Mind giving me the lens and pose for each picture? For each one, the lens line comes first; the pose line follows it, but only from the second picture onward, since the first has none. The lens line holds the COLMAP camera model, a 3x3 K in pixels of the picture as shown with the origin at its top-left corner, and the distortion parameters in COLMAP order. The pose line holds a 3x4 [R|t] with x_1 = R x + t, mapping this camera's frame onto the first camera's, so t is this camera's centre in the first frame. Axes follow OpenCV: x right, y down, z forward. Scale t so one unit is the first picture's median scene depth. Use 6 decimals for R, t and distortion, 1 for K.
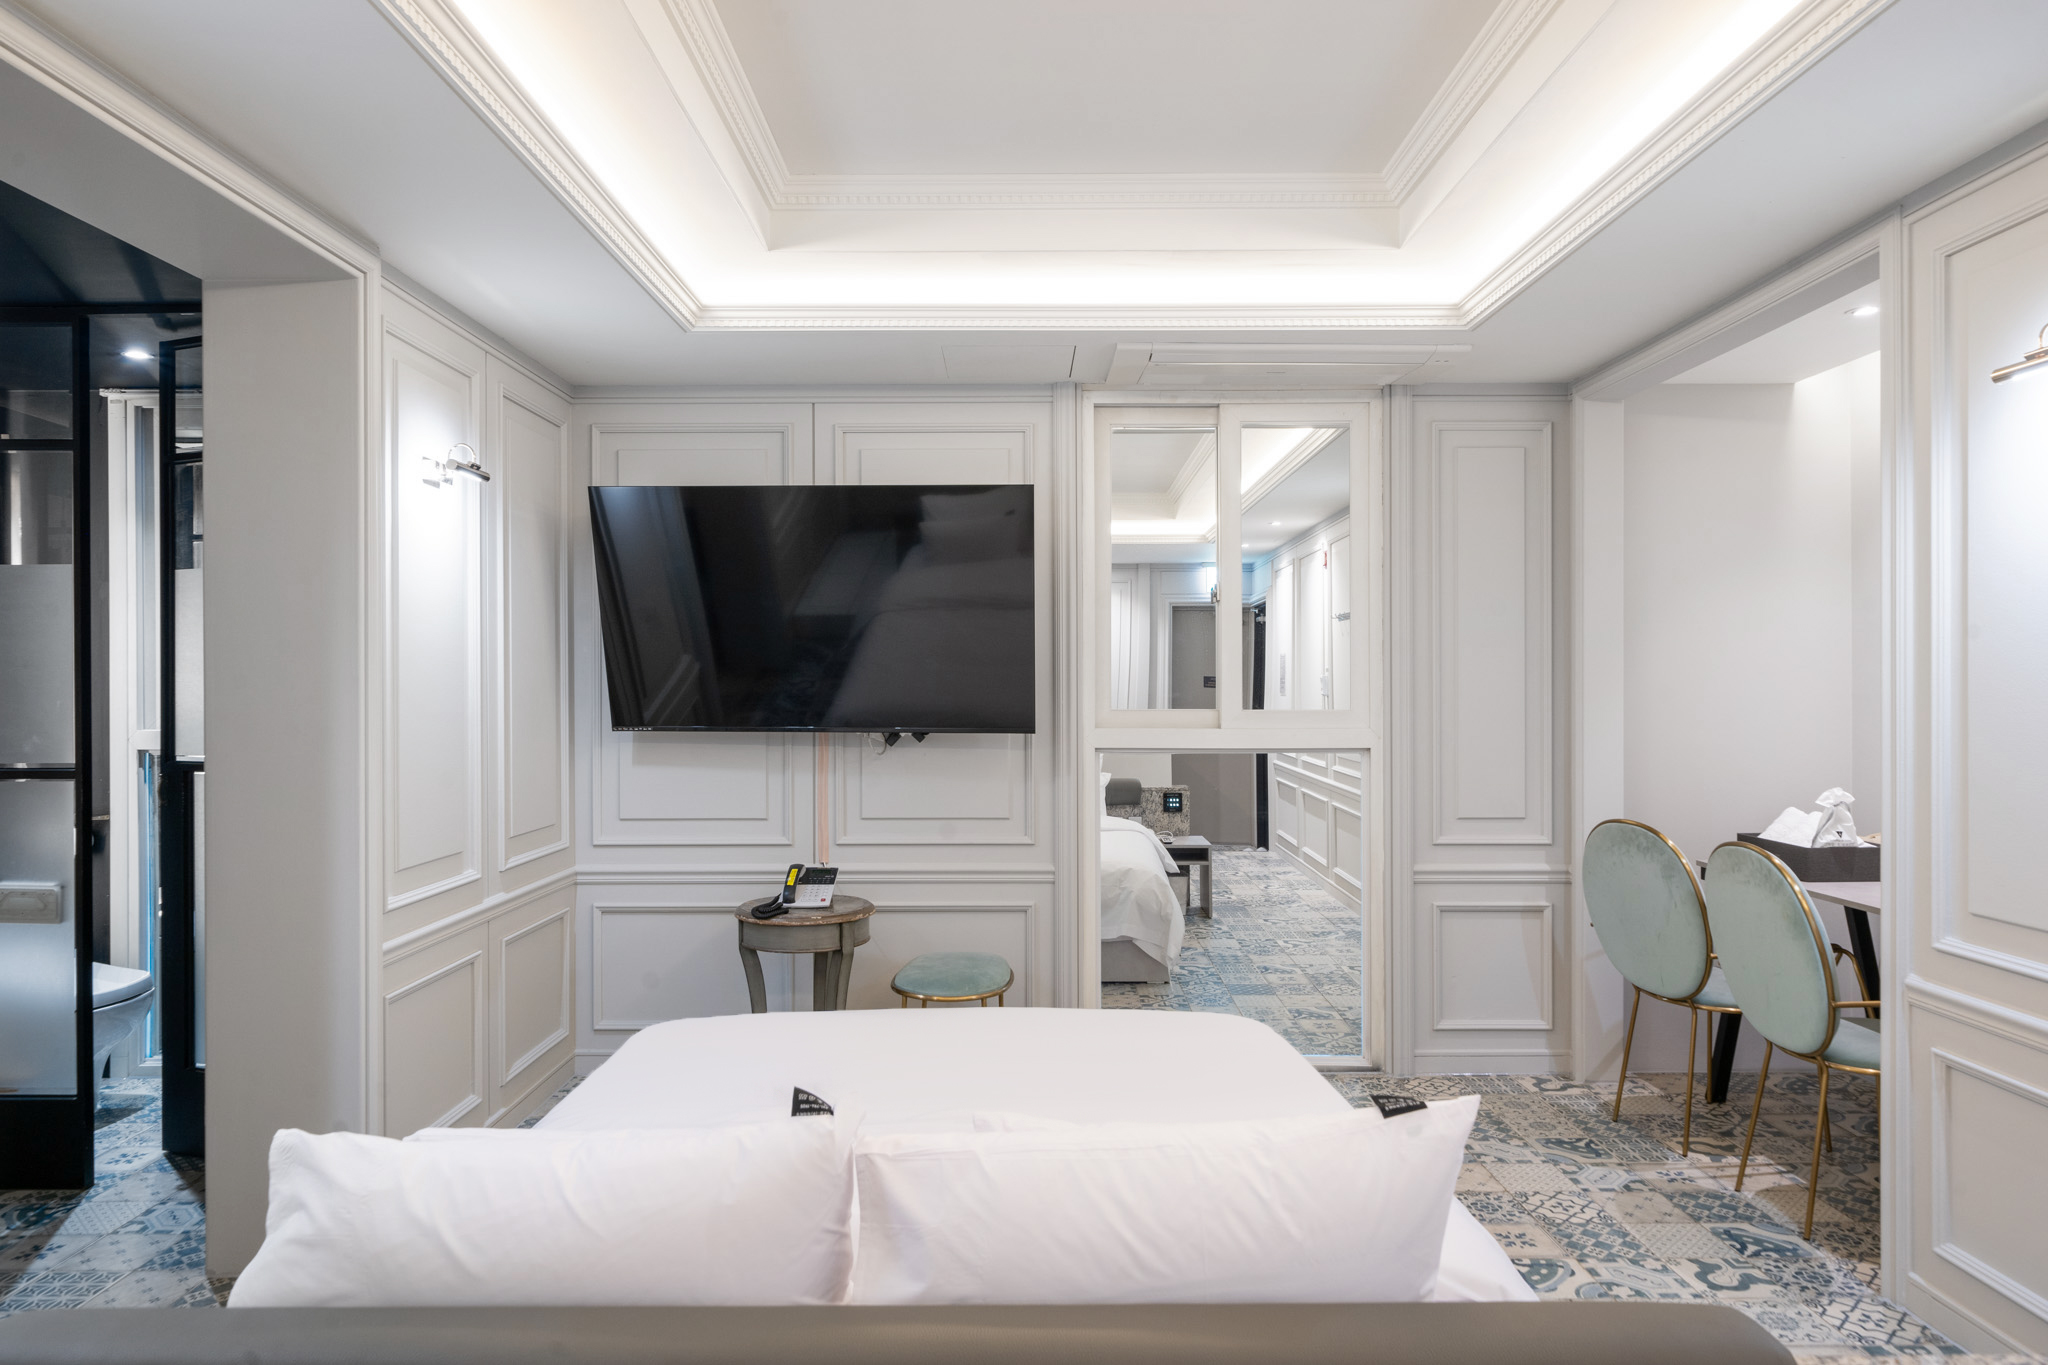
lens RADIAL K [[1323.5, 0, 1024.0], [0, 1323.5, 682.5], [0, 0, 1]] dist [0.002007, 0.000514]
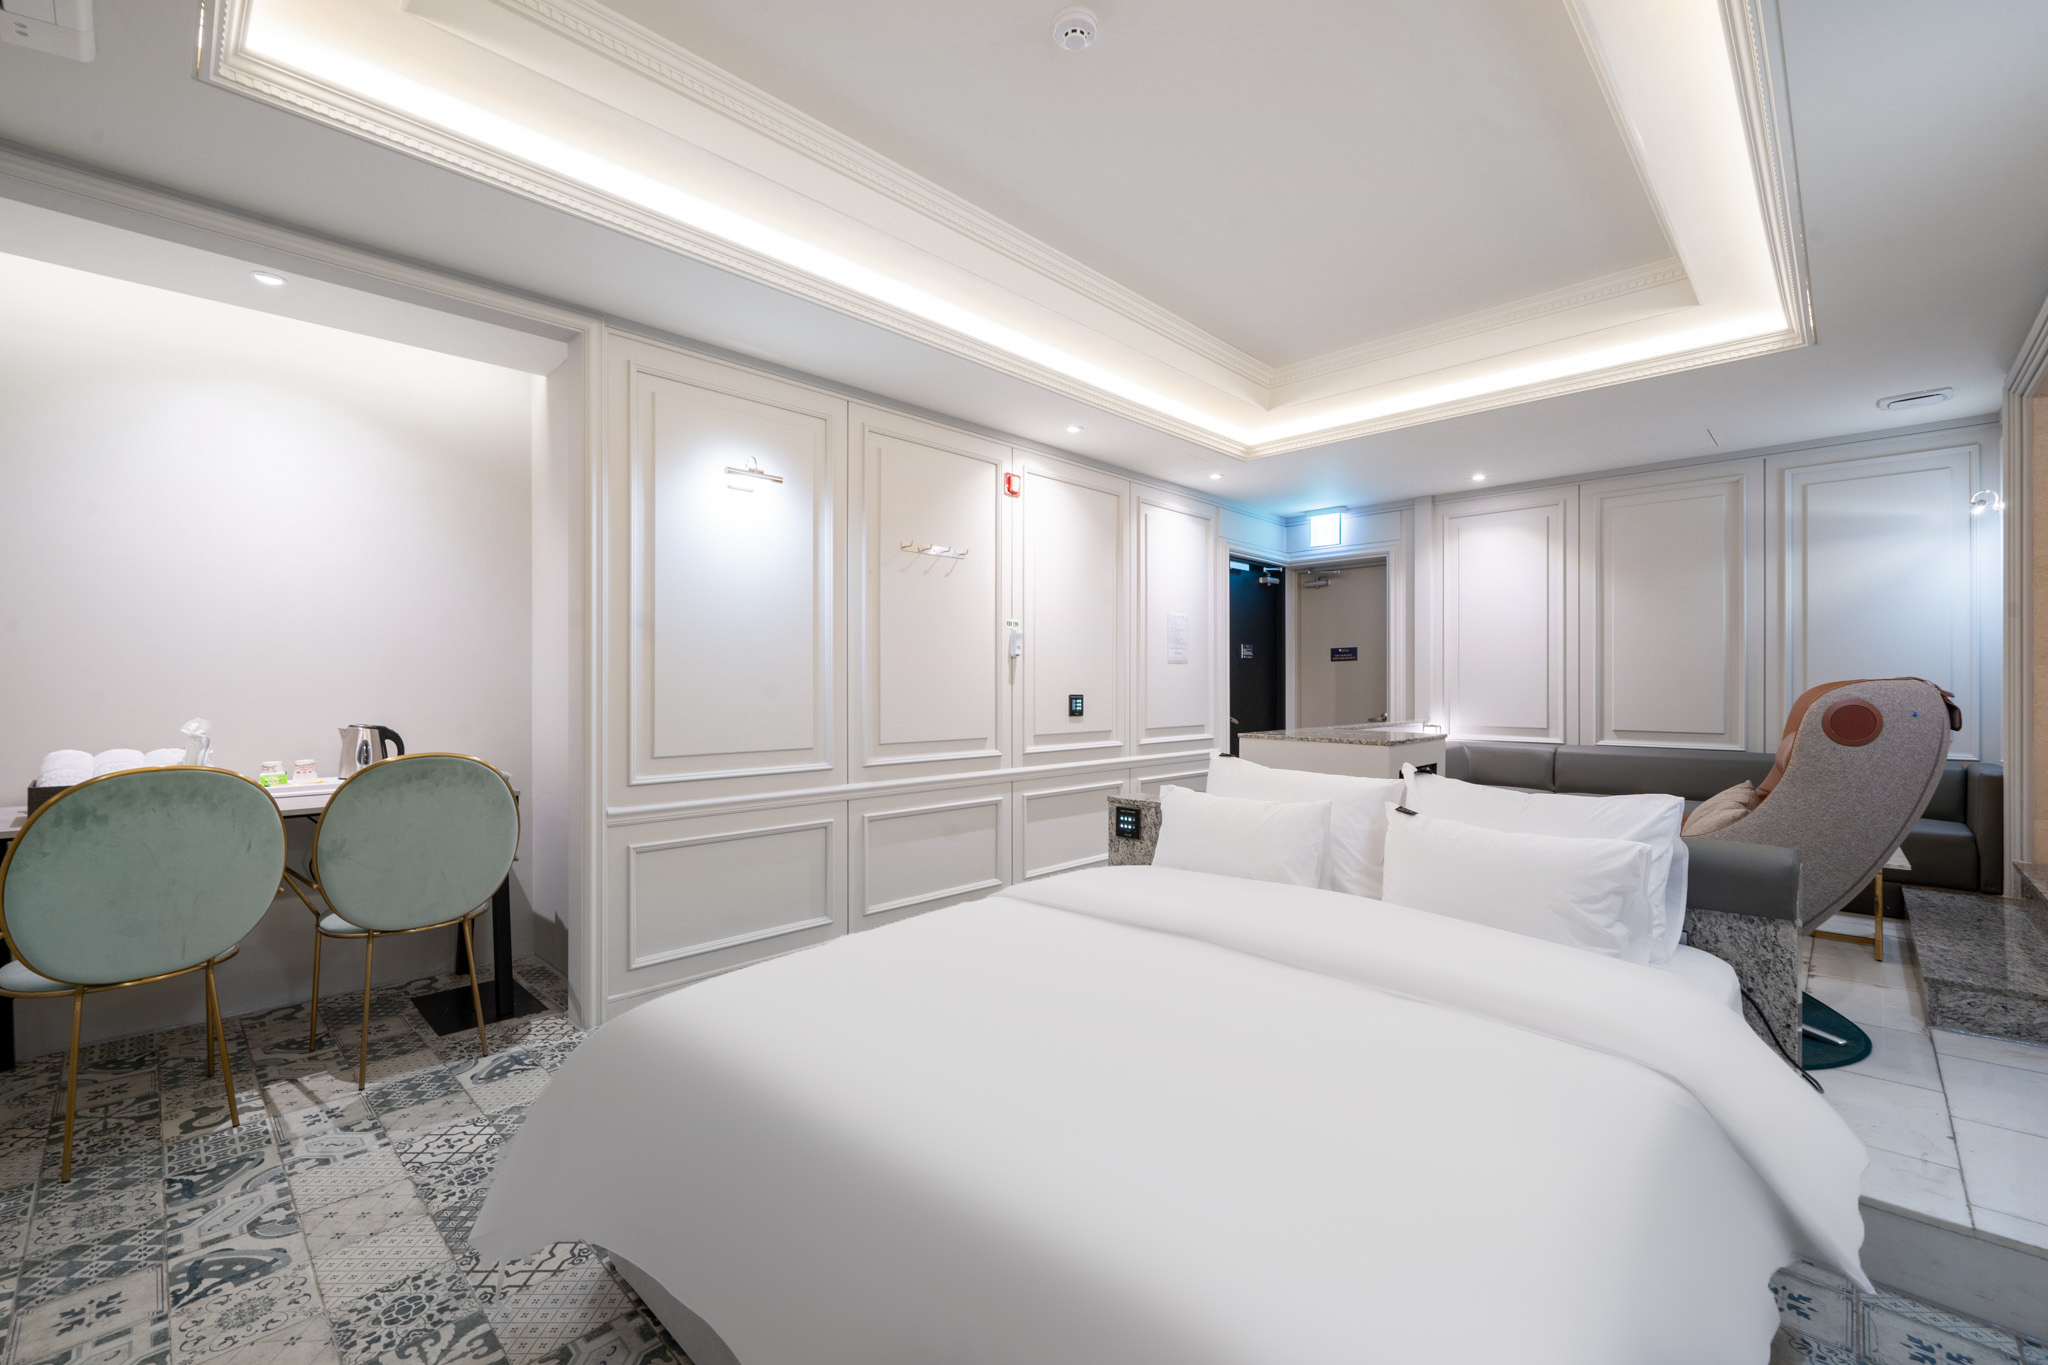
lens RADIAL K [[851.8, 0, 1024.0], [0, 851.8, 682.5], [0, 0, 1]] dist [-0.000879, -0.000047]
pose [[-0.716232, 0.001115, 0.697862, -0.314639], [0.000325, 0.999999, -0.001264, 0.058533], [-0.697863, -0.000679, -0.716231, 1.110561]]
